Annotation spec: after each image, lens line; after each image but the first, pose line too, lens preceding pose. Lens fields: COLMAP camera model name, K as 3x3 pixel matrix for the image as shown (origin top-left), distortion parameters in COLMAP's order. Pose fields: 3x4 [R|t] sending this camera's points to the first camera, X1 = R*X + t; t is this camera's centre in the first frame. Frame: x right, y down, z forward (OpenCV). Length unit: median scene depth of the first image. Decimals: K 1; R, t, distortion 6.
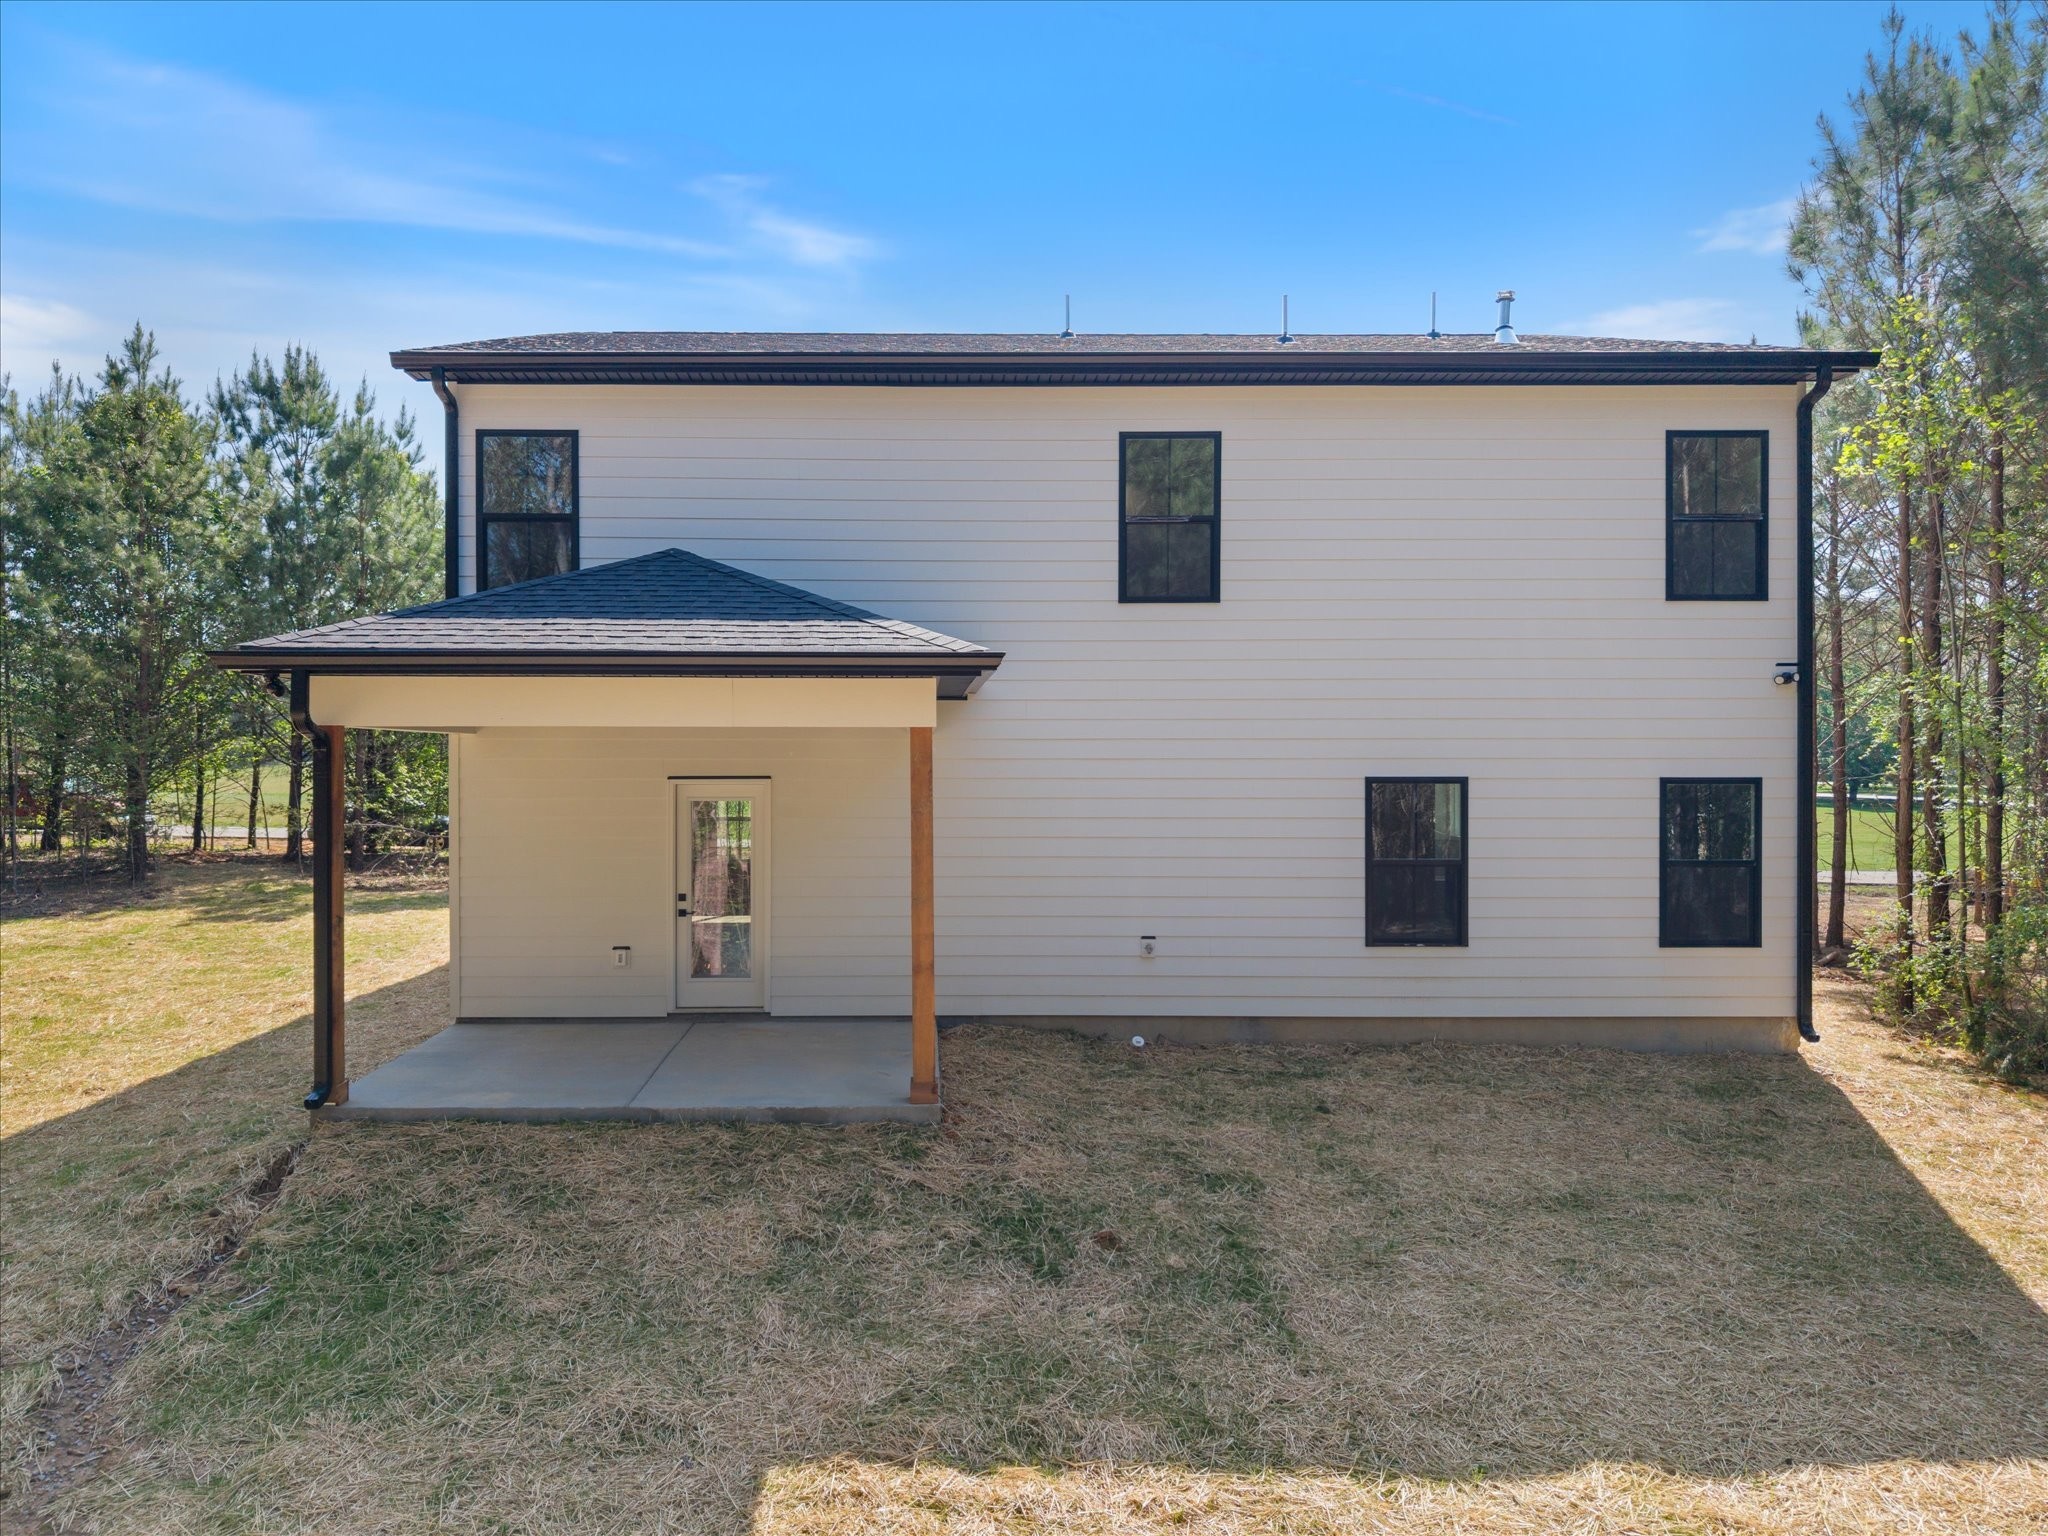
lens RADIAL K [[821.5, 0, 1024.0], [0, 821.5, 768.0], [0, 0, 1]] dist [0.001508, -0.000271]
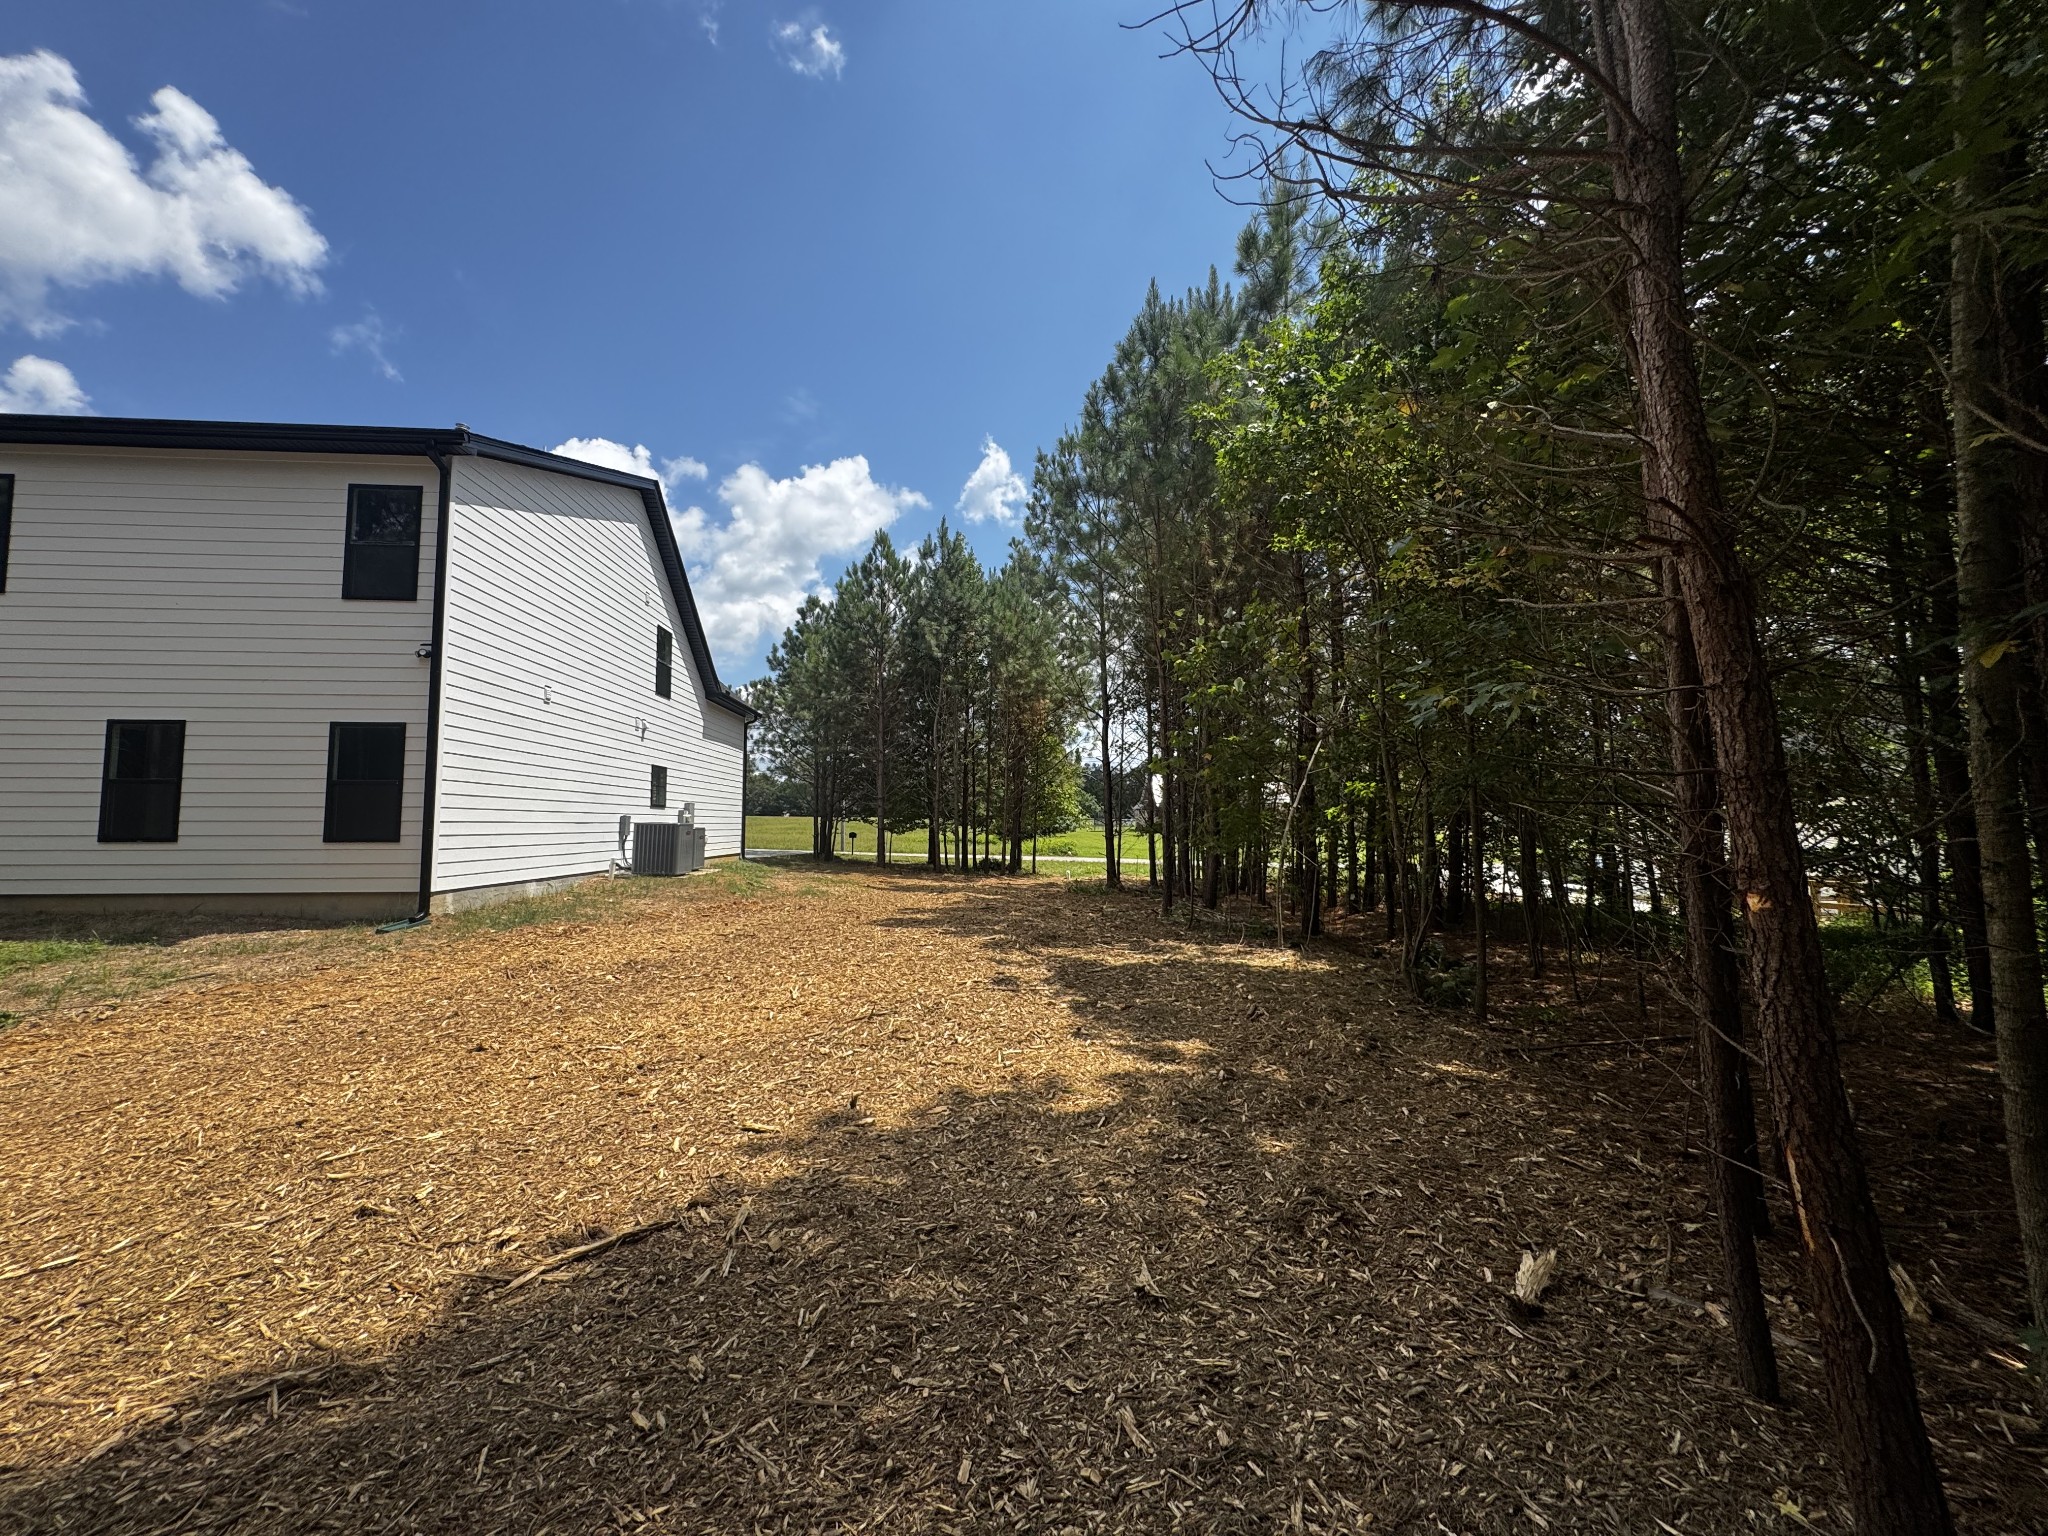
lens RADIAL K [[821.5, 0, 1024.0], [0, 821.5, 768.0], [0, 0, 1]] dist [0.001508, -0.000271]
pose [[0.997201, 0.009411, 0.074167, 1.859863], [-0.004326, 0.997647, -0.068426, 0.182041], [-0.074636, 0.067914, 0.994896, -0.493821]]
